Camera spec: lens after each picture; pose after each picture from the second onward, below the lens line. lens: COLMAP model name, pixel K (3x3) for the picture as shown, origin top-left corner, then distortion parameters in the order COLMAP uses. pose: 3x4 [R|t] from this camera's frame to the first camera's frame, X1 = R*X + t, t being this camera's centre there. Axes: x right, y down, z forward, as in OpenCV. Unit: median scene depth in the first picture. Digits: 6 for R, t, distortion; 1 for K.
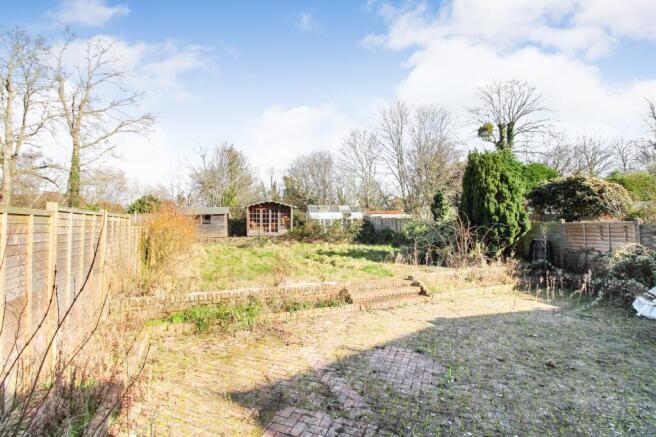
lens RADIAL K [[307.6, 0, 328.0], [0, 307.6, 218.5], [0, 0, 1]] dist [-0.012763, -0.000067]
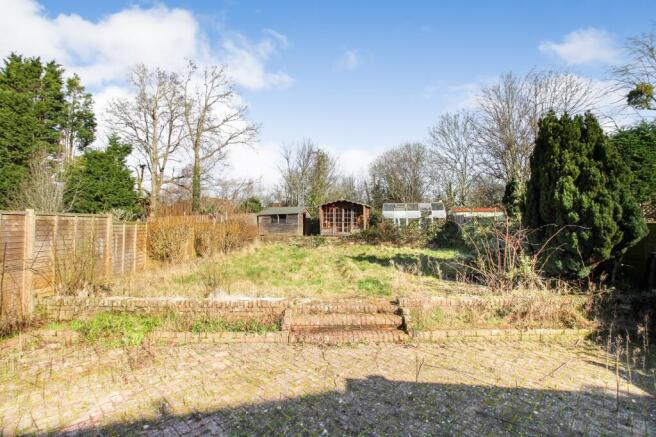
lens RADIAL K [[302.5, 0, 328.0], [0, 302.5, 218.5], [0, 0, 1]] dist [-0.015882, -0.000603]
pose [[0.924824, -0.000546, -0.380394, 0.135253], [0.001259, 0.999998, 0.001627, 0.000758], [0.380393, -0.001984, 0.924823, 0.106894]]
